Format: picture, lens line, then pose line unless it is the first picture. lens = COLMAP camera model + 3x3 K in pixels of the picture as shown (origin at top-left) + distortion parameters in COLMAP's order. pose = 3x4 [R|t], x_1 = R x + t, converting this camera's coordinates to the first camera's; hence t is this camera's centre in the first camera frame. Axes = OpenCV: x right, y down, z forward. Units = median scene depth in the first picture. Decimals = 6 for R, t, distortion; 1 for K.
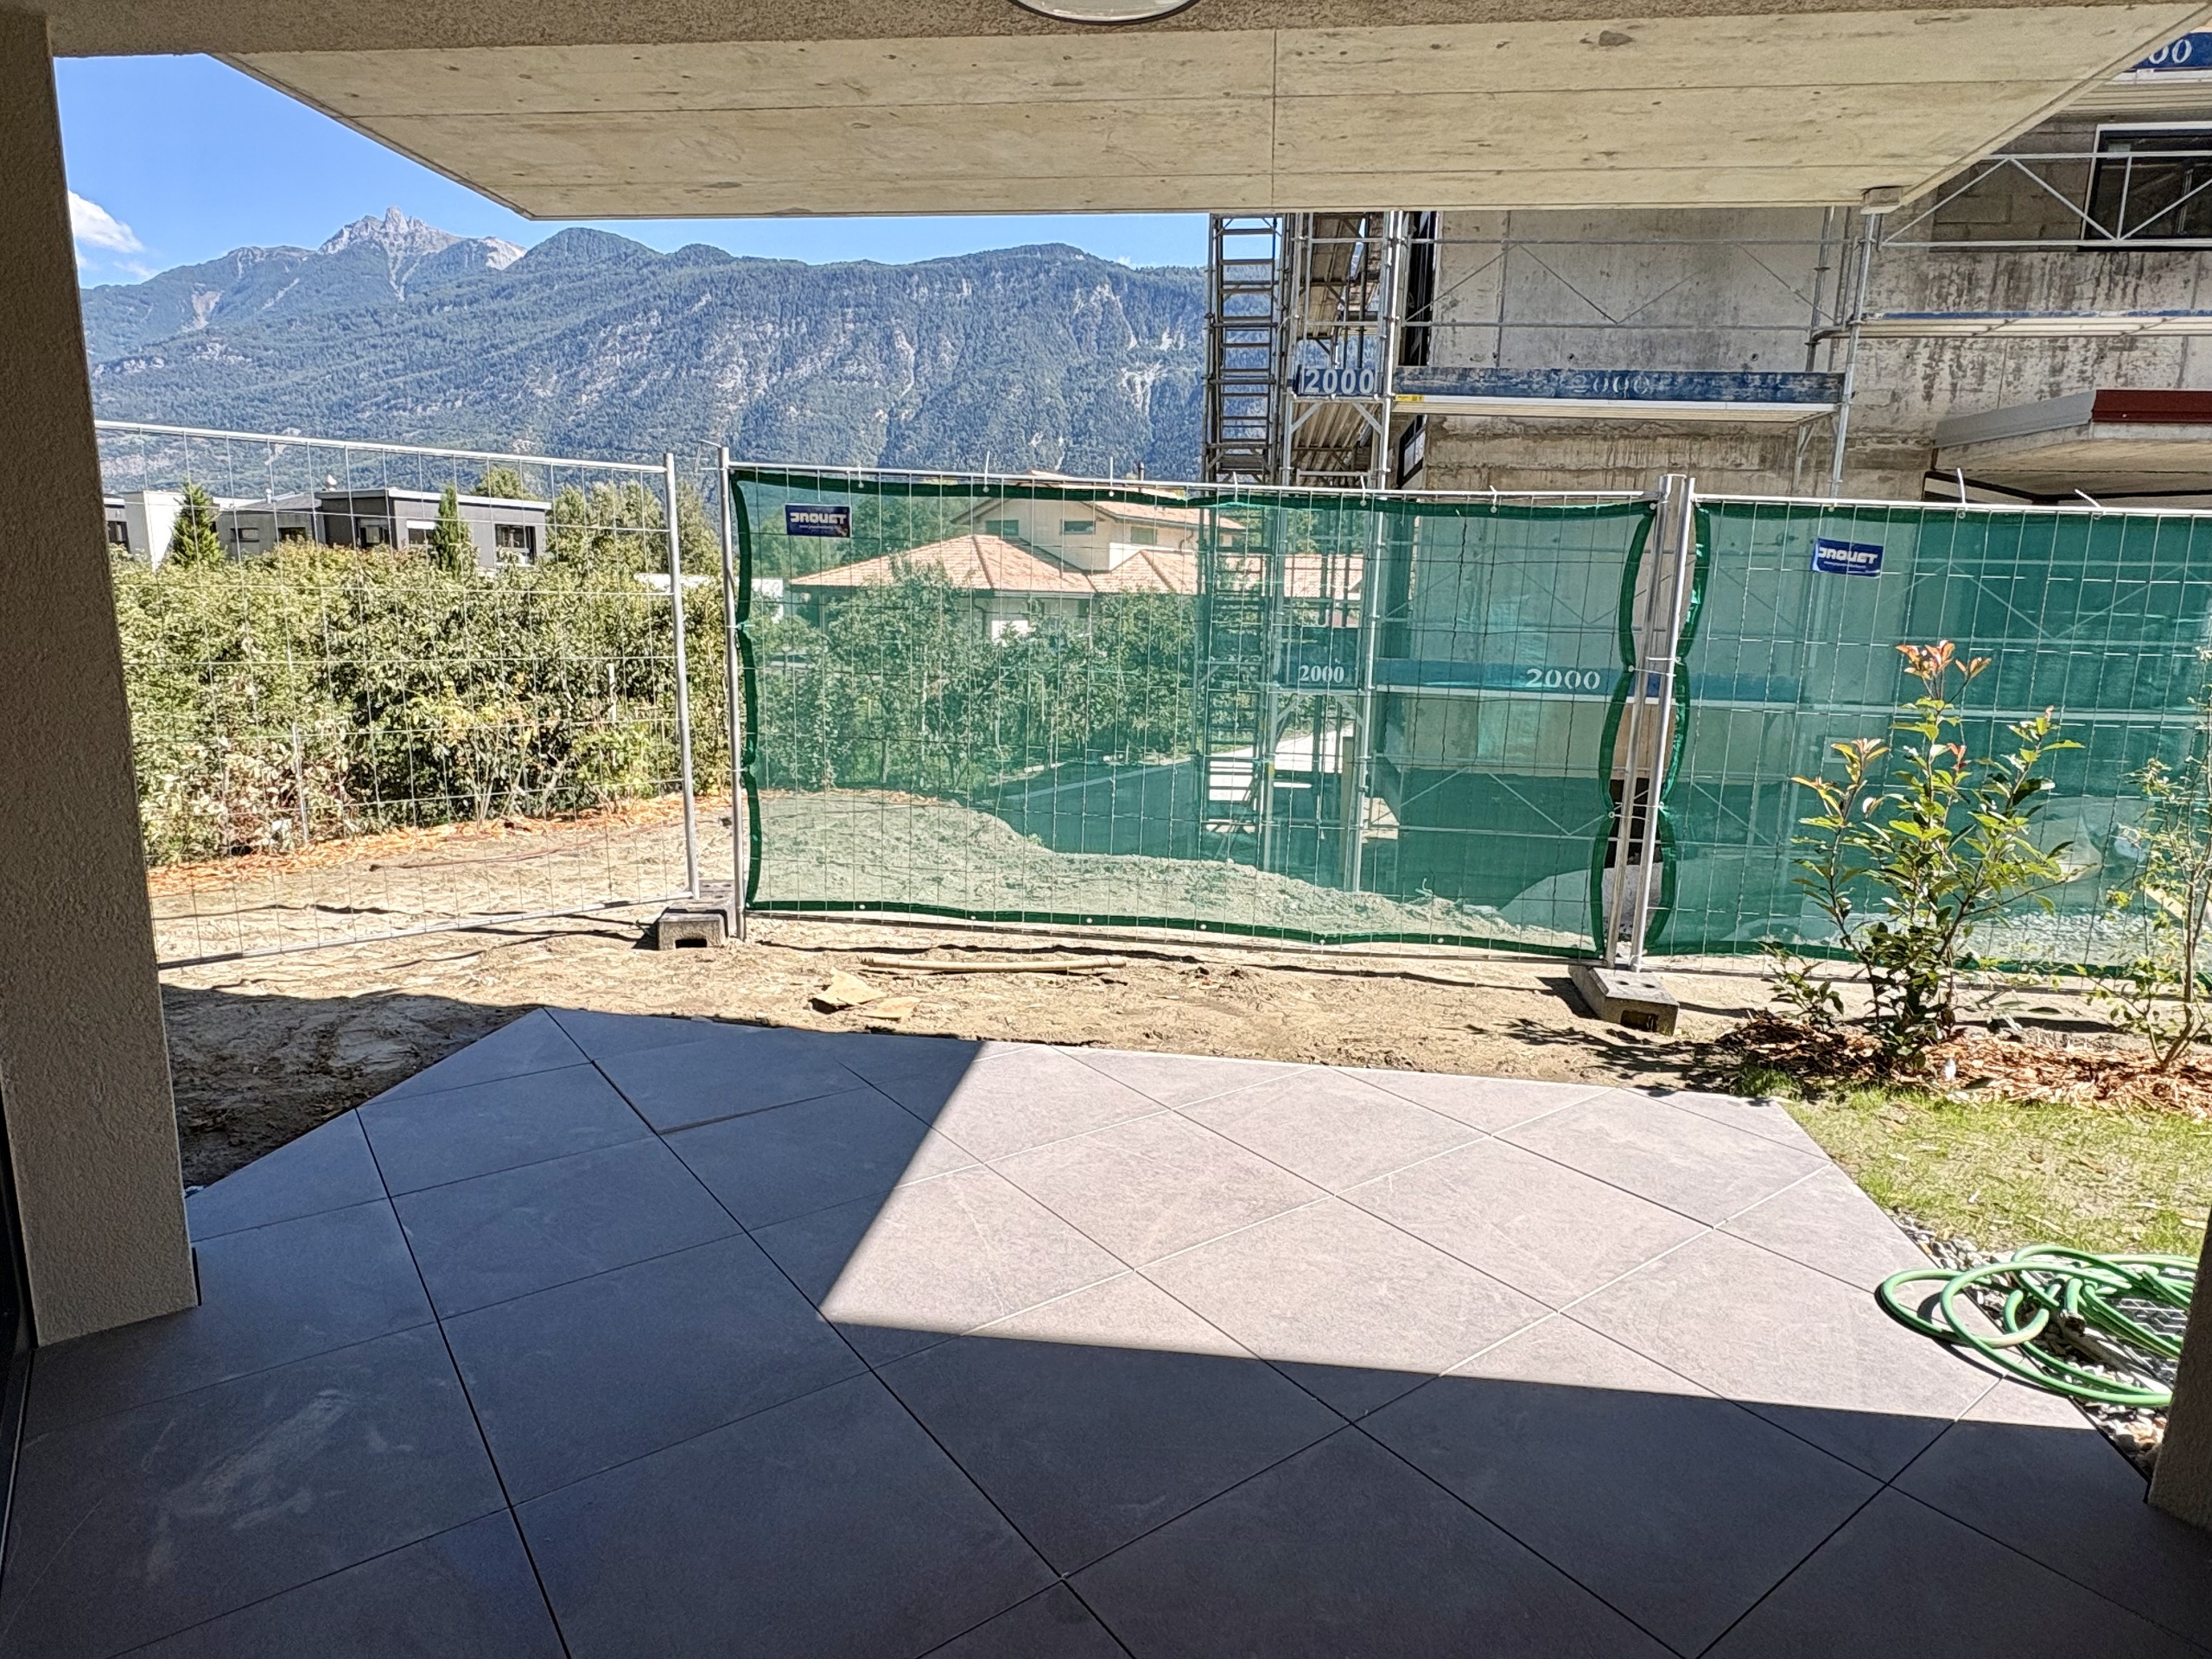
lens RADIAL K [[1255.5, 0, 1103.8], [0, 1255.5, 826.4], [0, 0, 1]] dist [0.000534, 0.003565]
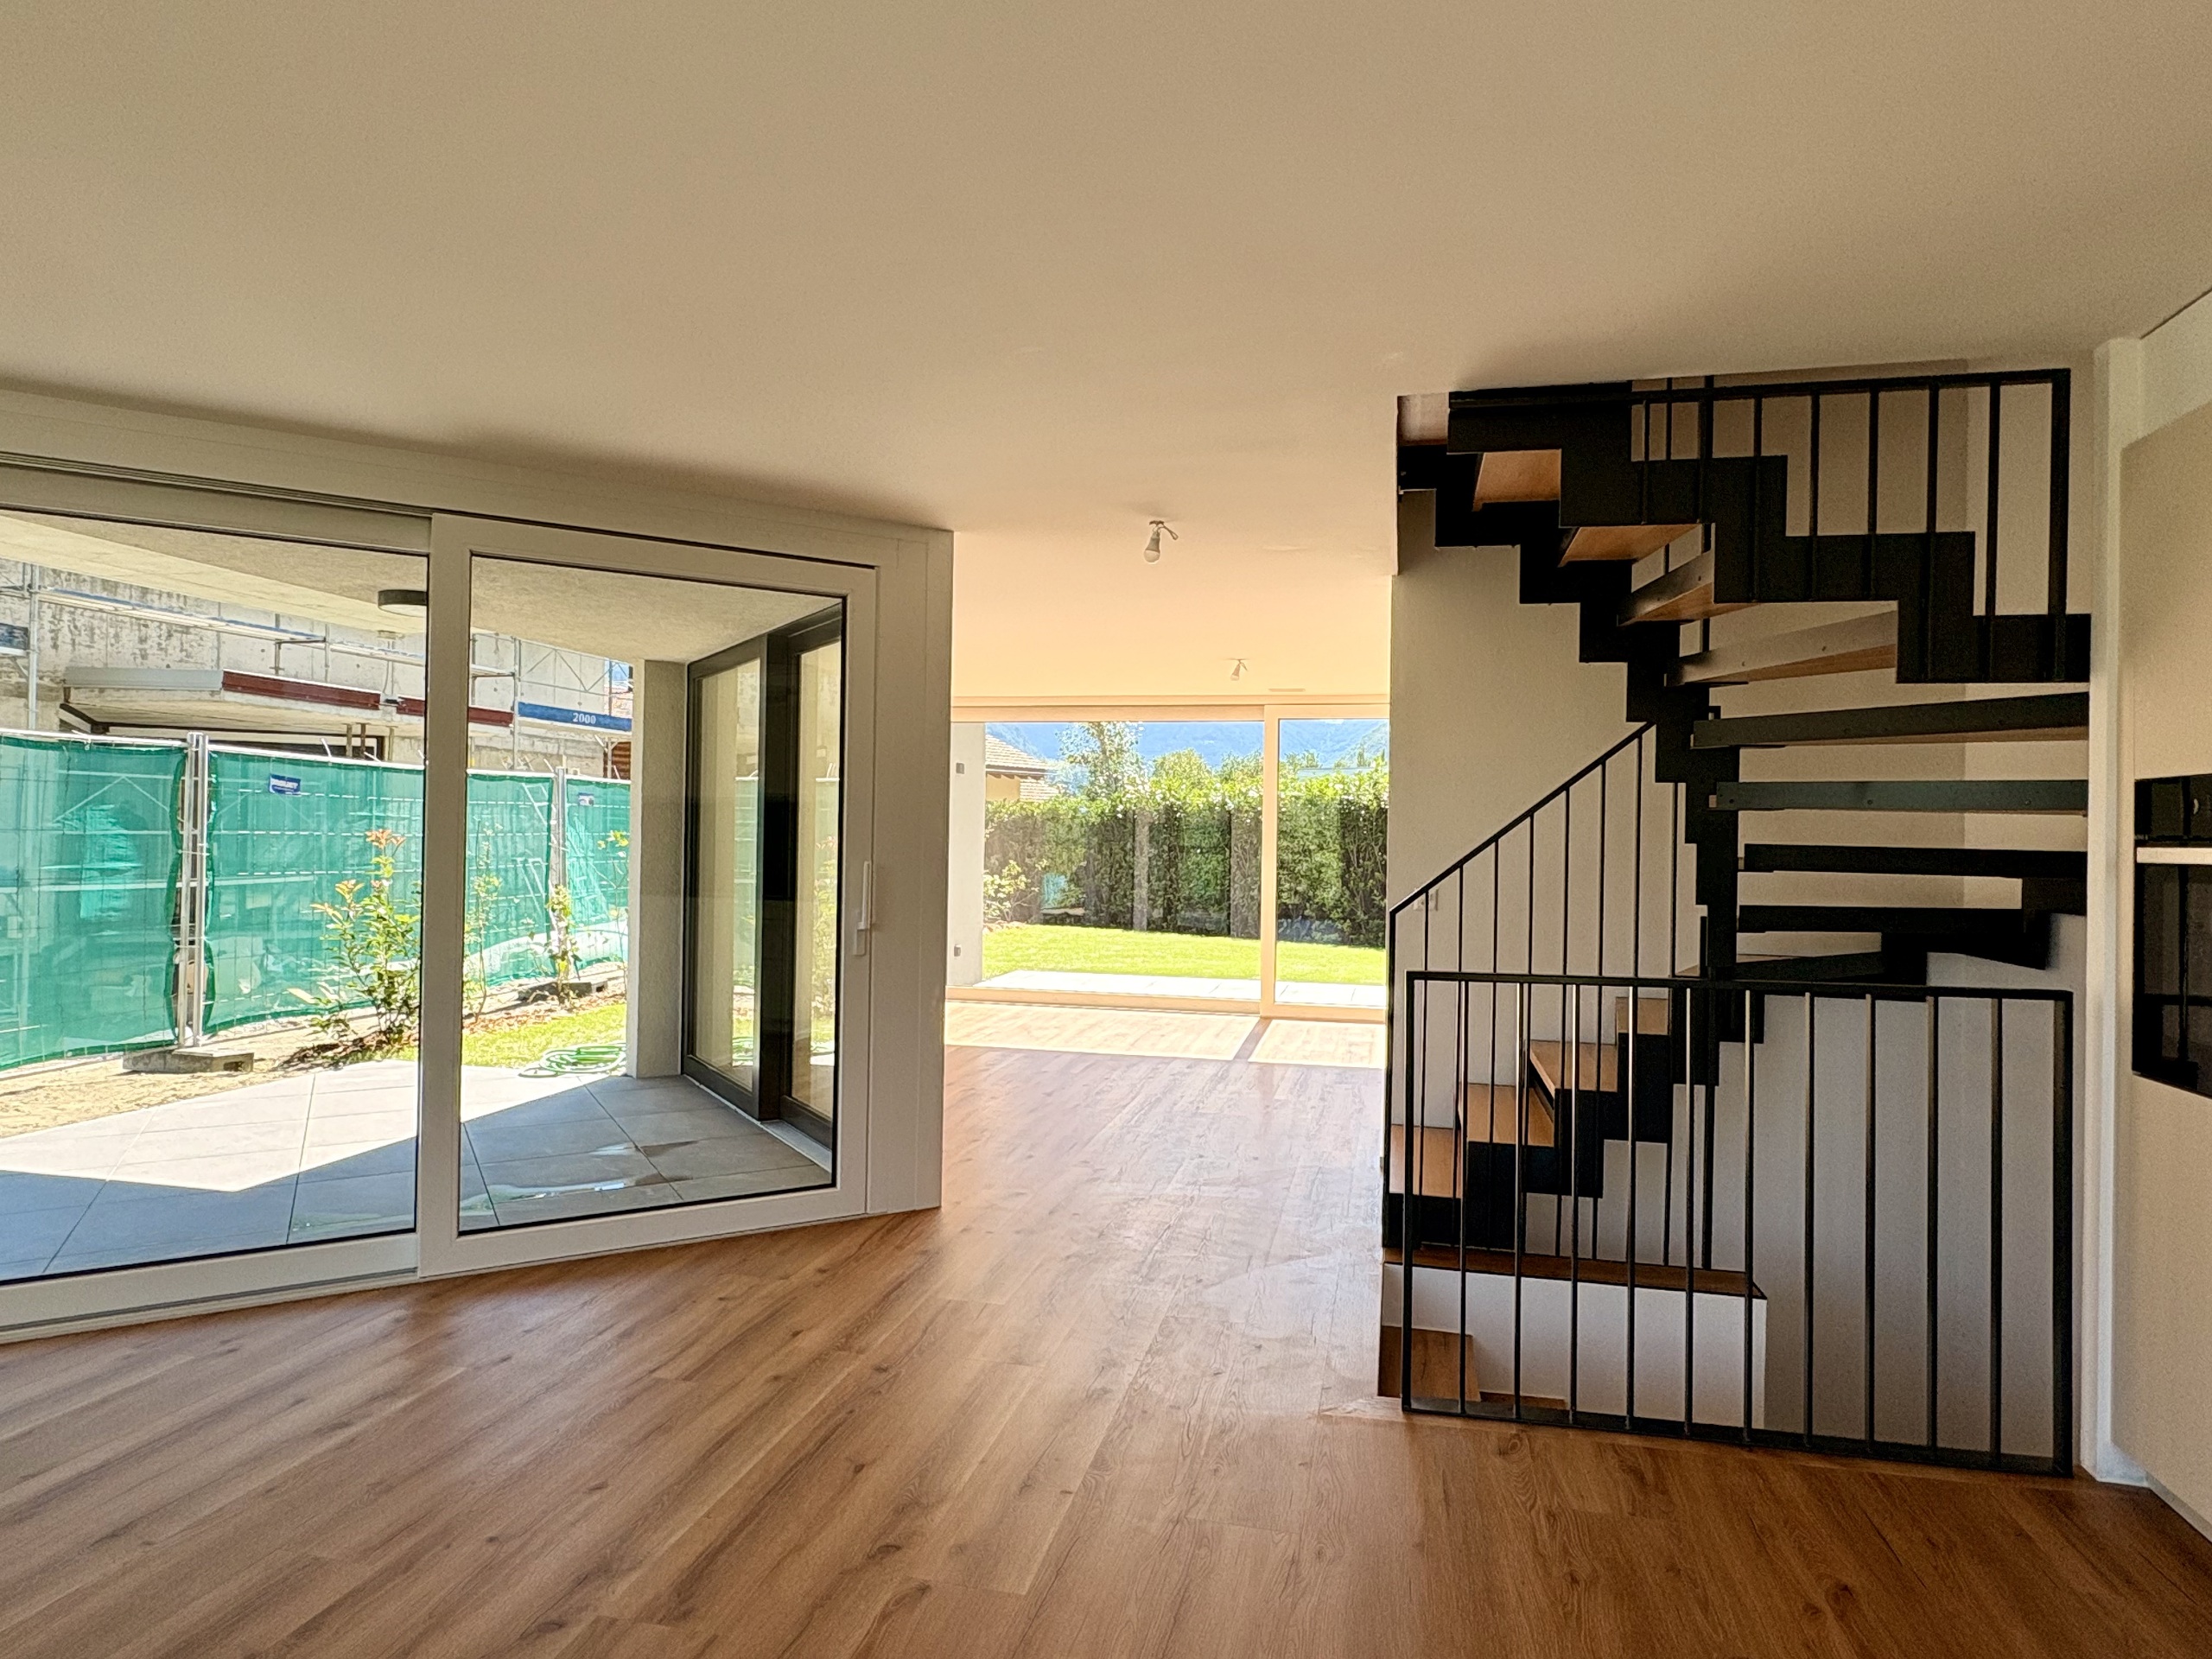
lens RADIAL K [[1255.5, 0, 1106.2], [0, 1255.5, 818.3], [0, 0, 1]] dist [0.000534, 0.003565]
pose [[0.100859, -0.009449, 0.994856, -0.532106], [0.167306, 0.985876, -0.007598, 0.019741], [-0.980732, 0.167212, 0.101016, -0.153753]]
